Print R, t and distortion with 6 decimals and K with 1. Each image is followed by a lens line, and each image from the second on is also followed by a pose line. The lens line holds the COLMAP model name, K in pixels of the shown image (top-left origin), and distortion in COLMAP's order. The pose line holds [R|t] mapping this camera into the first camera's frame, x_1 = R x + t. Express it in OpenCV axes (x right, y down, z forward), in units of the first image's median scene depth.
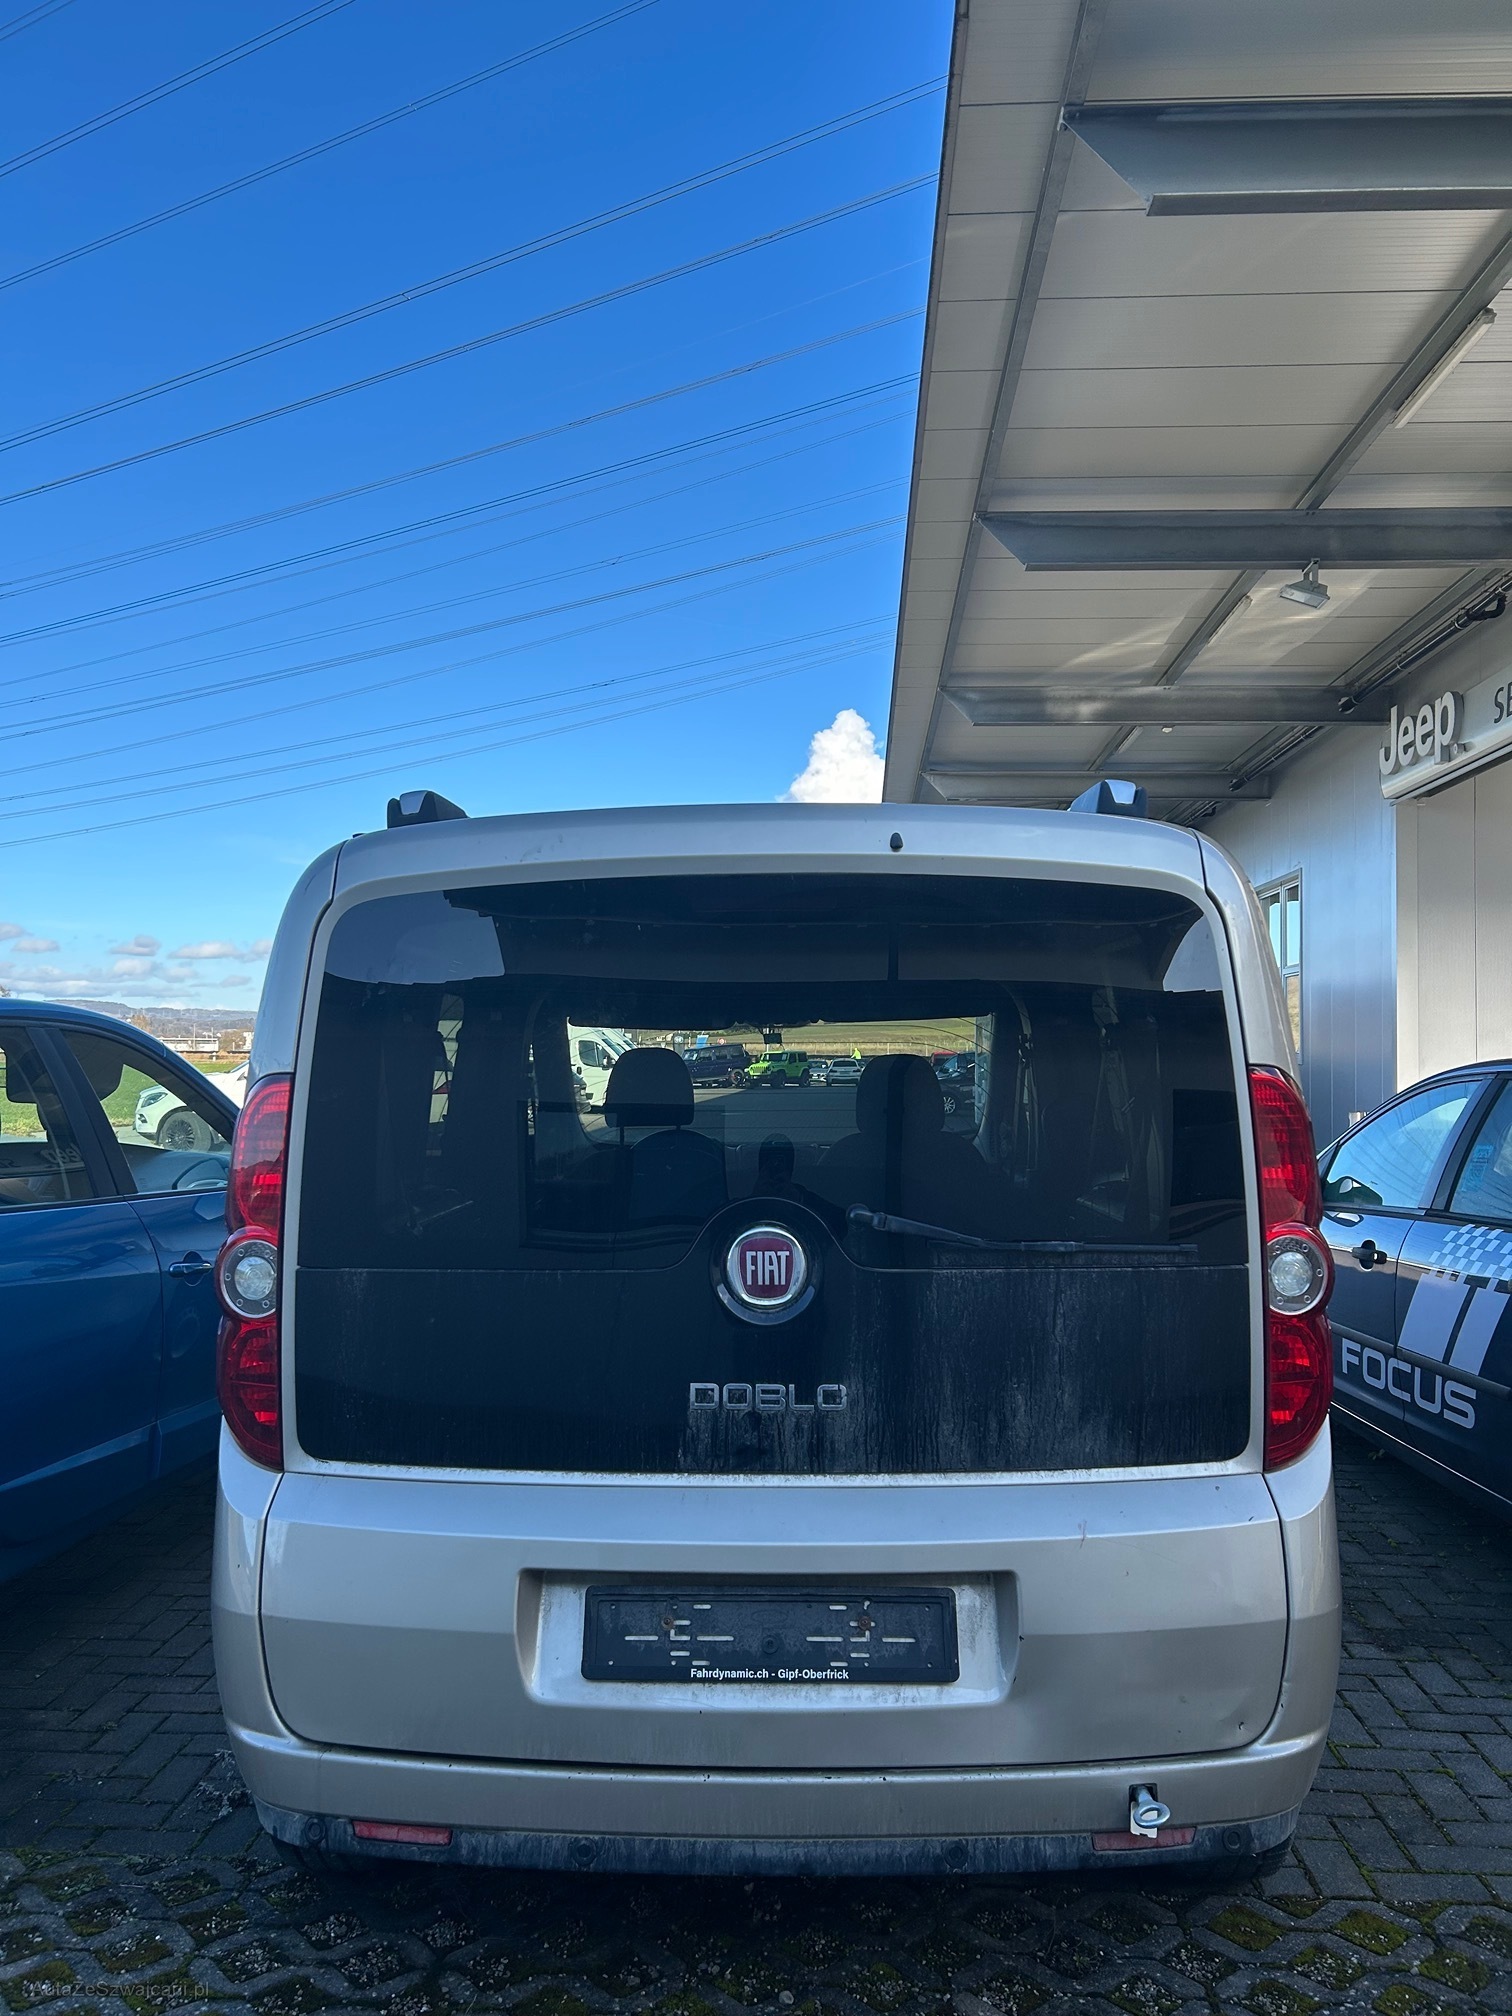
lens RADIAL K [[1500.7, 0, 749.3], [0, 1500.7, 1013.6], [0, 0, 1]] dist [0.054139, -0.067938]
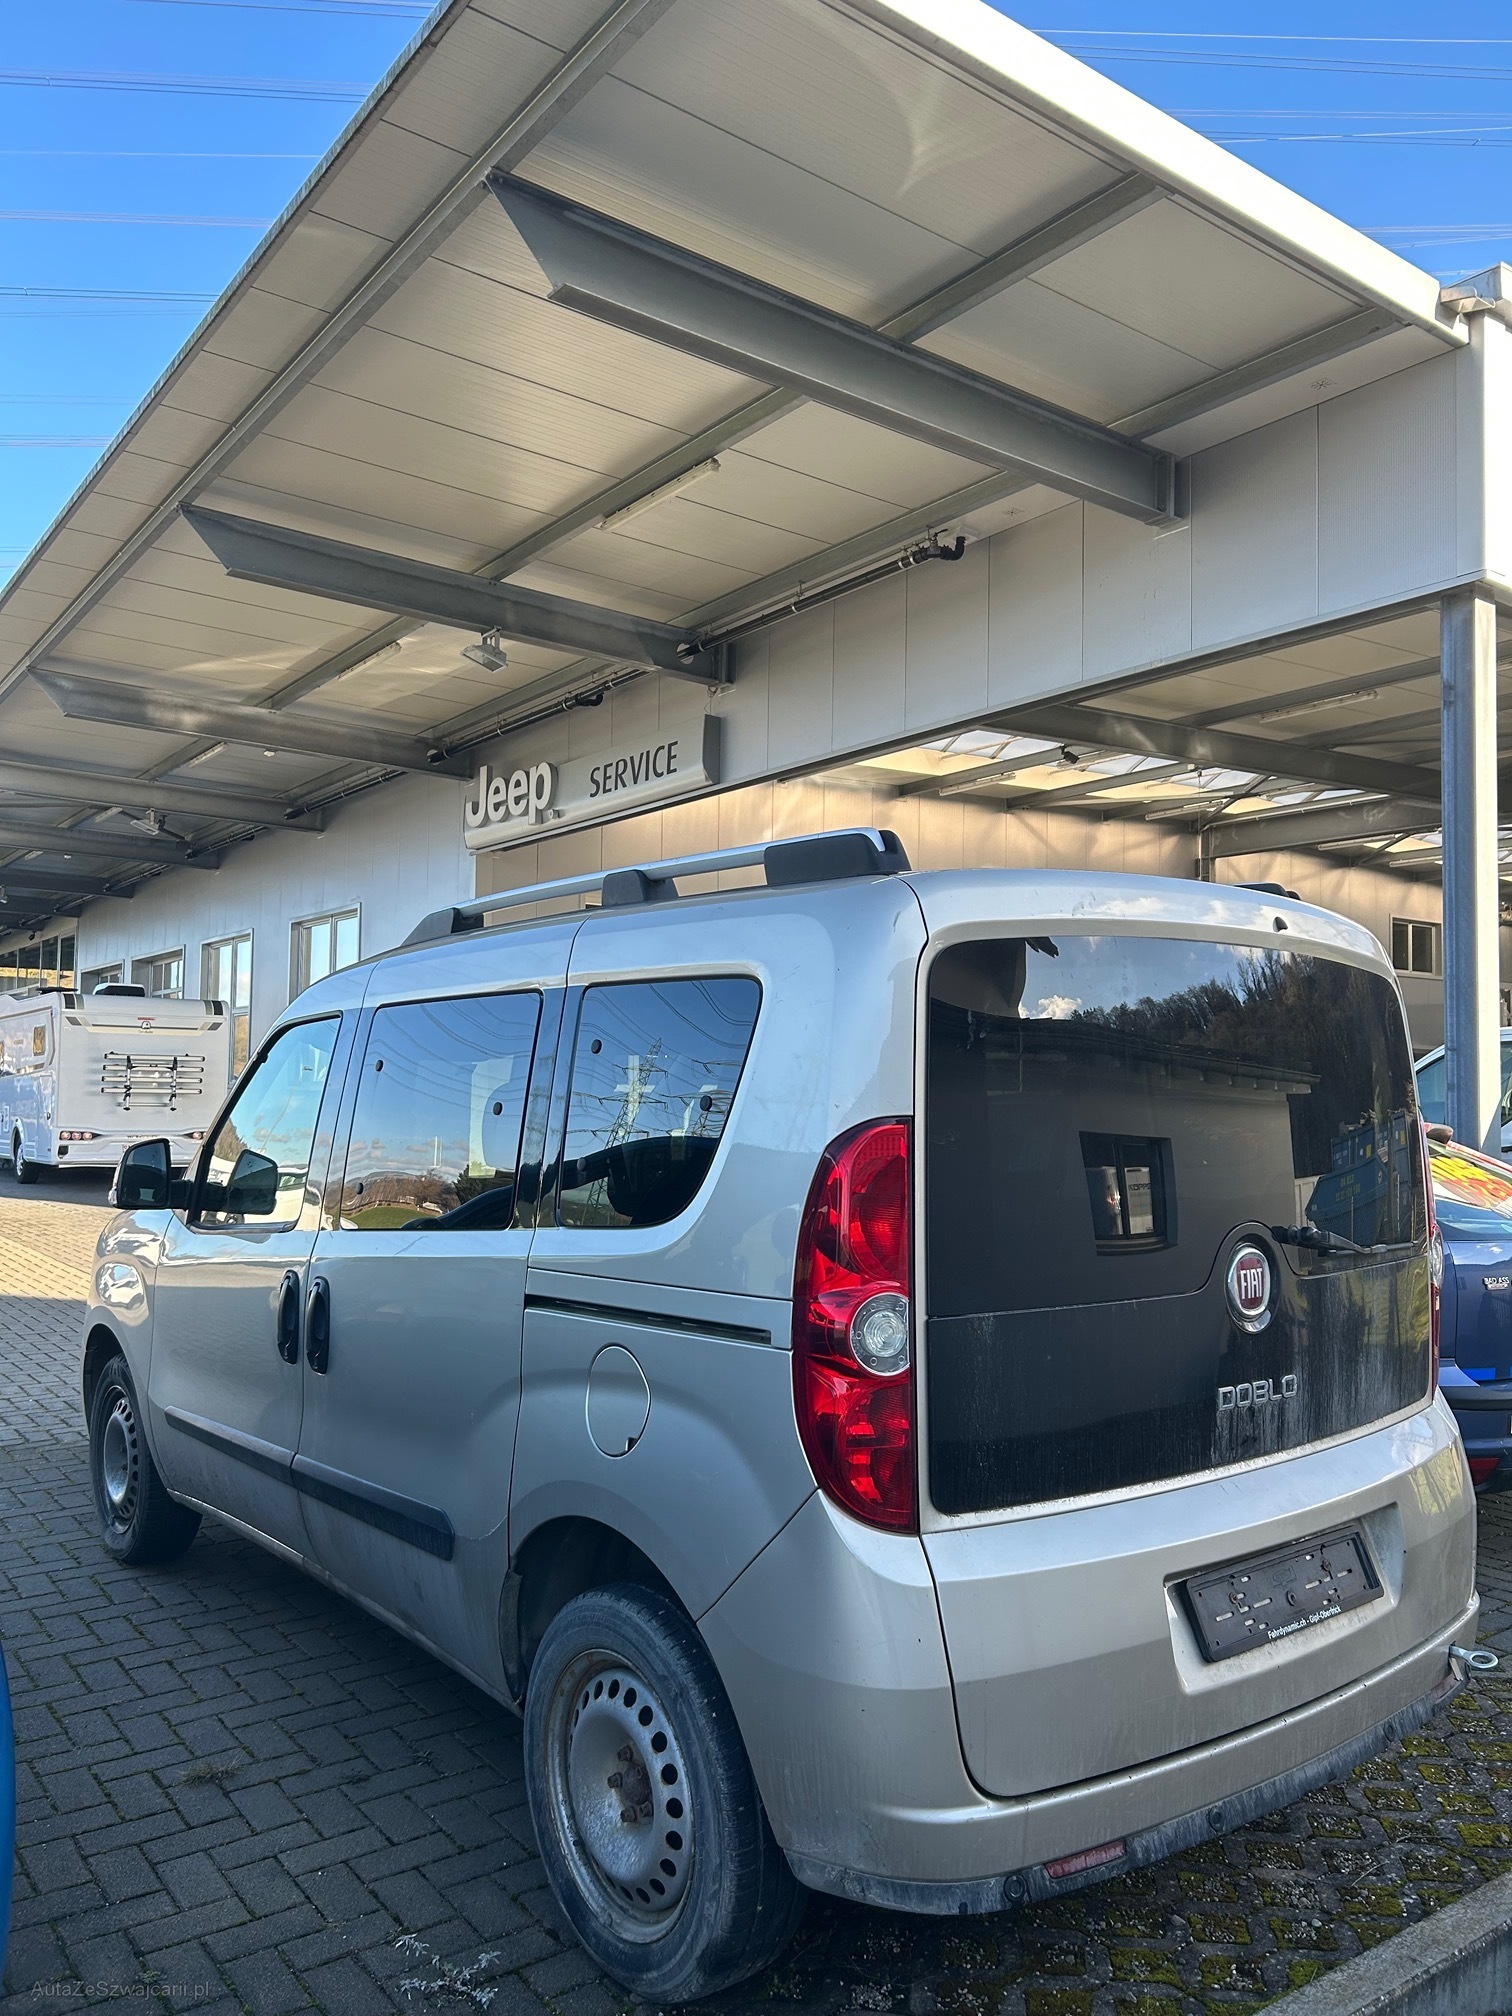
lens RADIAL K [[1500.7, 0, 749.3], [0, 1500.7, 1013.6], [0, 0, 1]] dist [0.054139, -0.067938]
pose [[0.764840, 0.038385, 0.643075, -0.913159], [-0.027843, 0.999260, -0.026530, 0.001405], [-0.643618, 0.002386, 0.765343, 0.302290]]
